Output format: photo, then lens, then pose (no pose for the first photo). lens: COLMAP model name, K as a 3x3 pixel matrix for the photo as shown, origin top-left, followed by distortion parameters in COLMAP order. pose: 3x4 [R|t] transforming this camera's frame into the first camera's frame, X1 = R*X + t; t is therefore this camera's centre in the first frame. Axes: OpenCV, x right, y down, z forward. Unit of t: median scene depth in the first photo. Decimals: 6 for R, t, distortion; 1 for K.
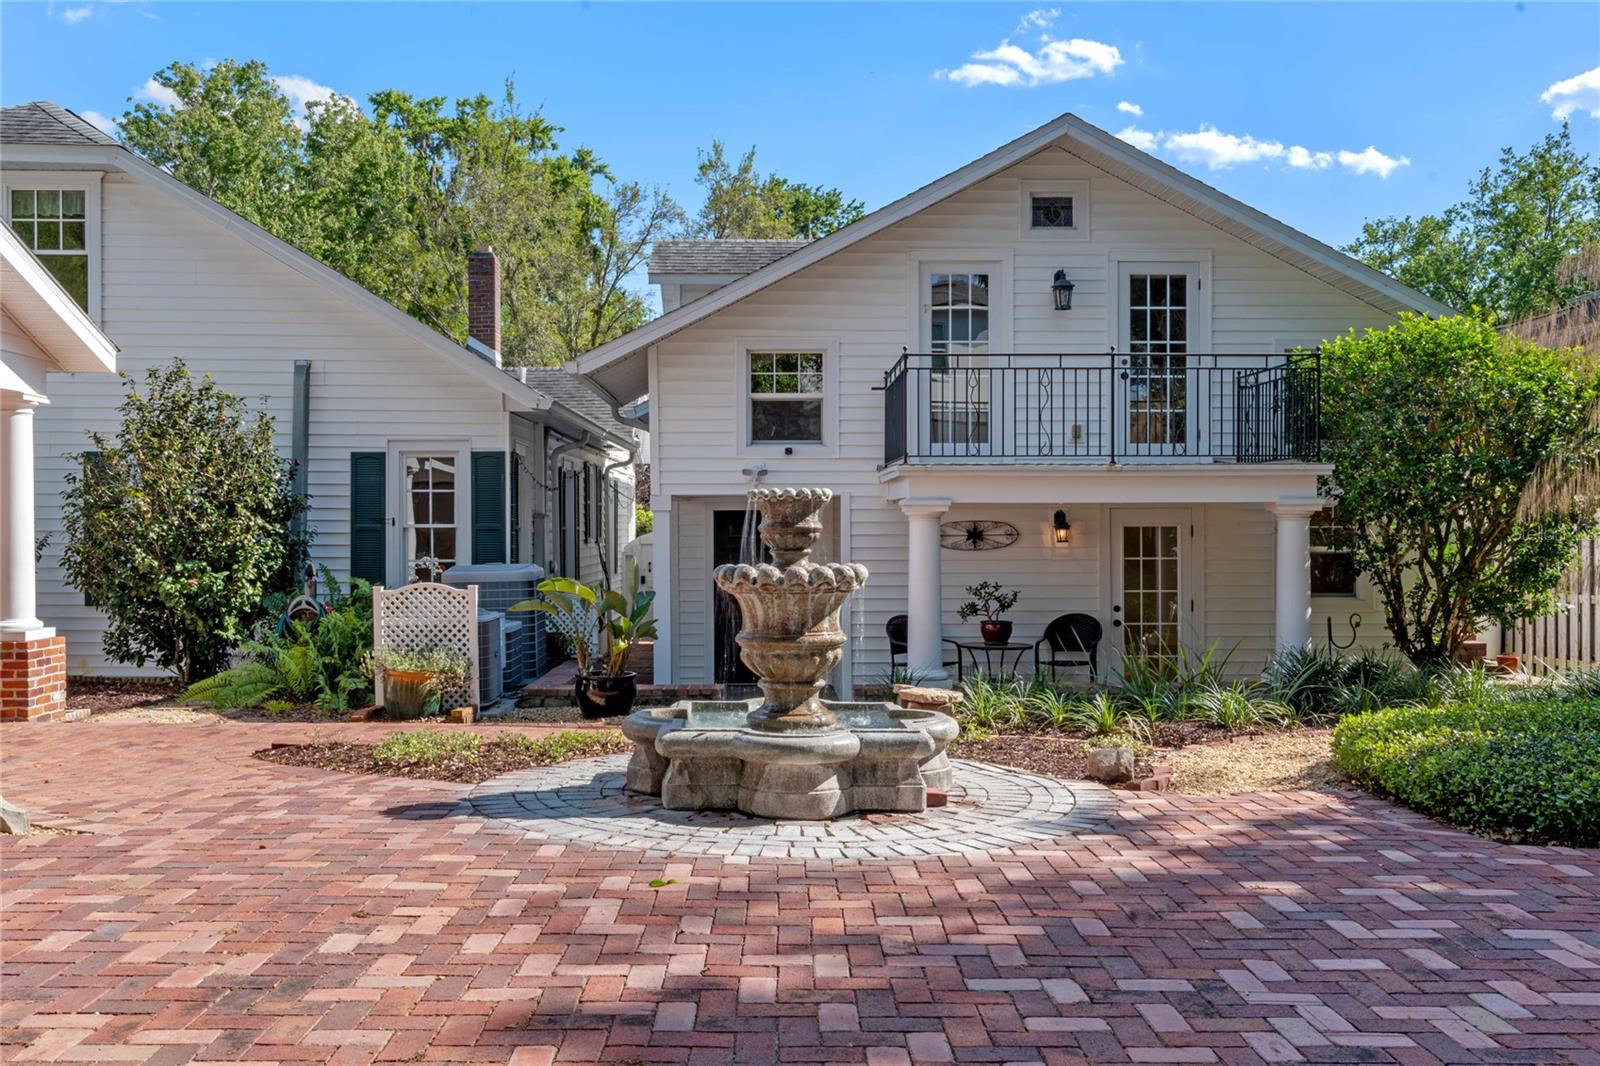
lens RADIAL K [[1389.2, 0, 796.1], [0, 1389.2, 527.3], [0, 0, 1]] dist [0.005896, 0.007678]
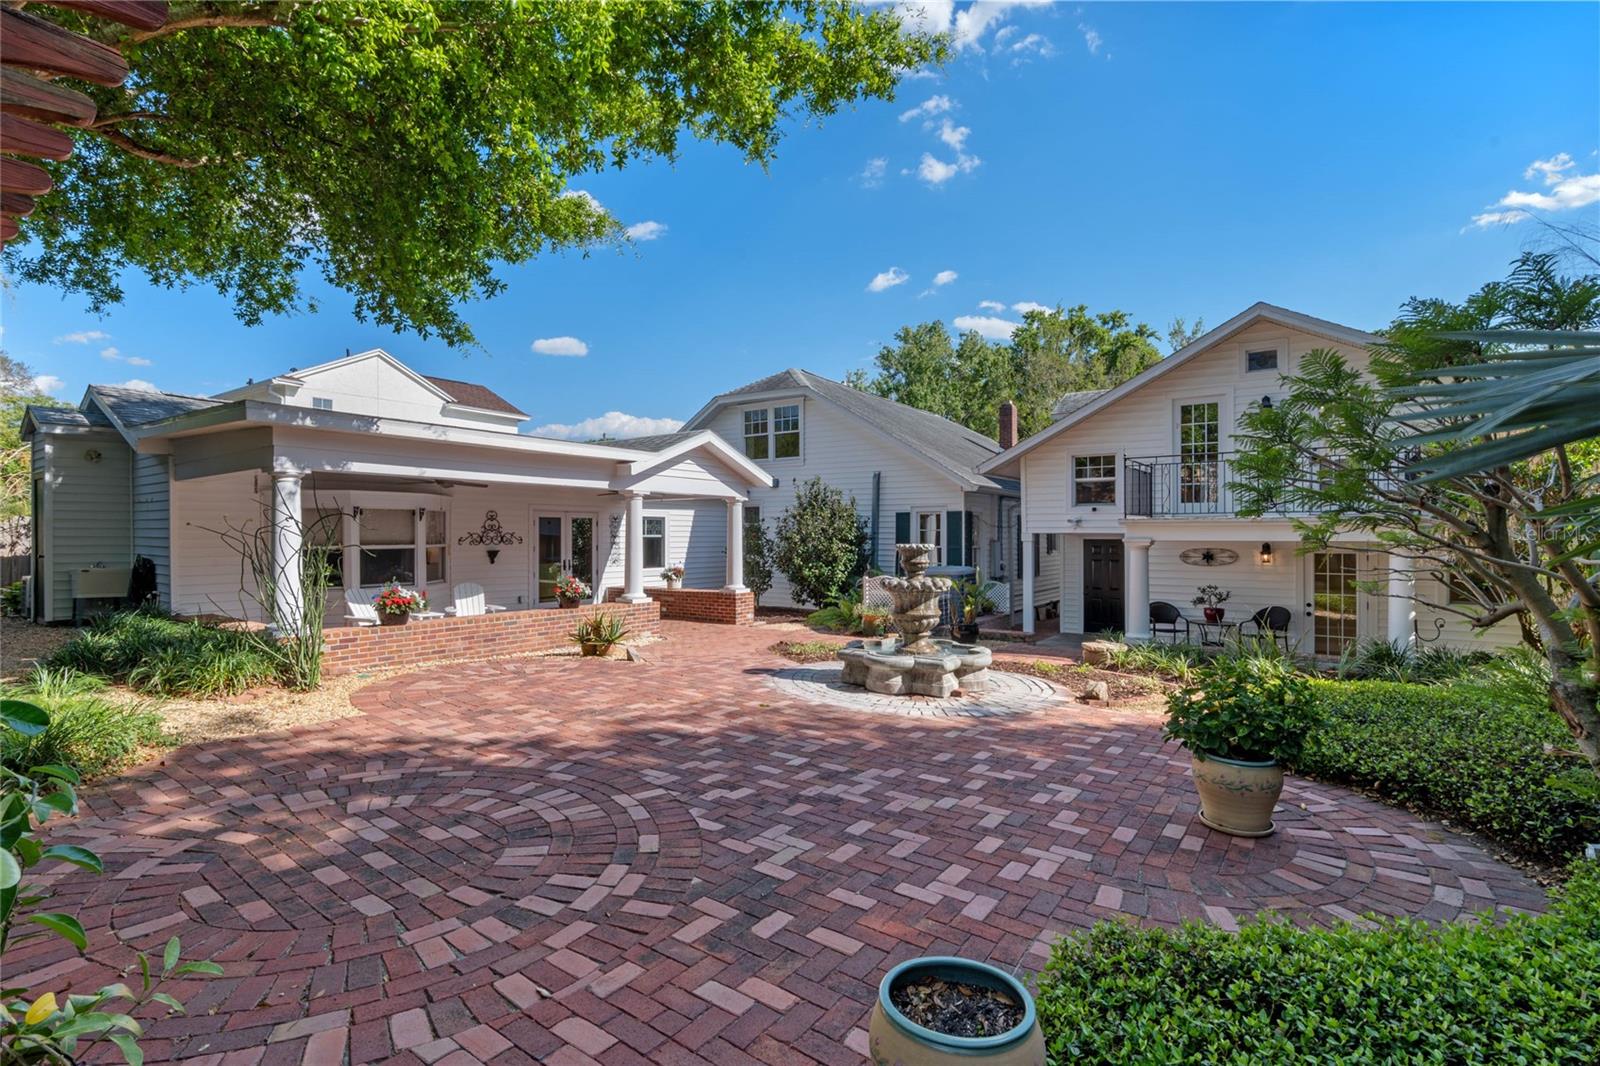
lens RADIAL K [[743.3, 0, 806.7], [0, 743.3, 530.3], [0, 0, 1]] dist [-0.021929, 0.007176]
pose [[0.802602, -0.000812, -0.596514, 0.290439], [-0.002559, 0.999985, -0.004805, -0.022596], [0.596509, 0.005383, 0.802588, -0.019933]]
